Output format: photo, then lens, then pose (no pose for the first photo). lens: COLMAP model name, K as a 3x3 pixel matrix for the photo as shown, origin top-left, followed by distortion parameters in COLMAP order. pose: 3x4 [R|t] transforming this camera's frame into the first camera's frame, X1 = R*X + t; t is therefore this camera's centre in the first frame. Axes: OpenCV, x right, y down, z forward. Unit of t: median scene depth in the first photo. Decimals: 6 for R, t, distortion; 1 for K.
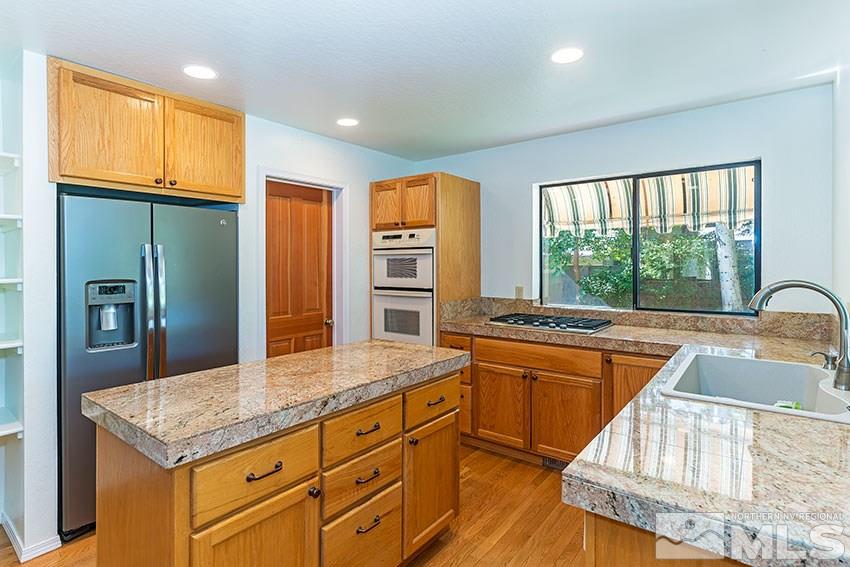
lens RADIAL K [[437.4, 0, 428.1], [0, 437.4, 270.2], [0, 0, 1]] dist [-0.000508, -0.000073]
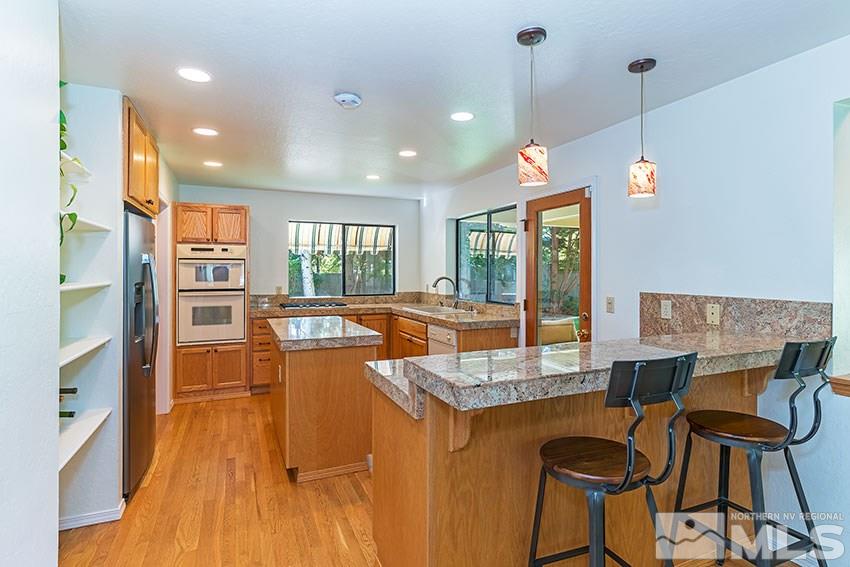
lens RADIAL K [[437.4, 0, 428.1], [0, 437.4, 270.2], [0, 0, 1]] dist [-0.000508, -0.000073]
pose [[0.478087, 0.006250, 0.878290, -0.902270], [0.010708, 0.999859, -0.012944, 0.007451], [-0.878247, 0.015593, 0.477953, -0.179427]]
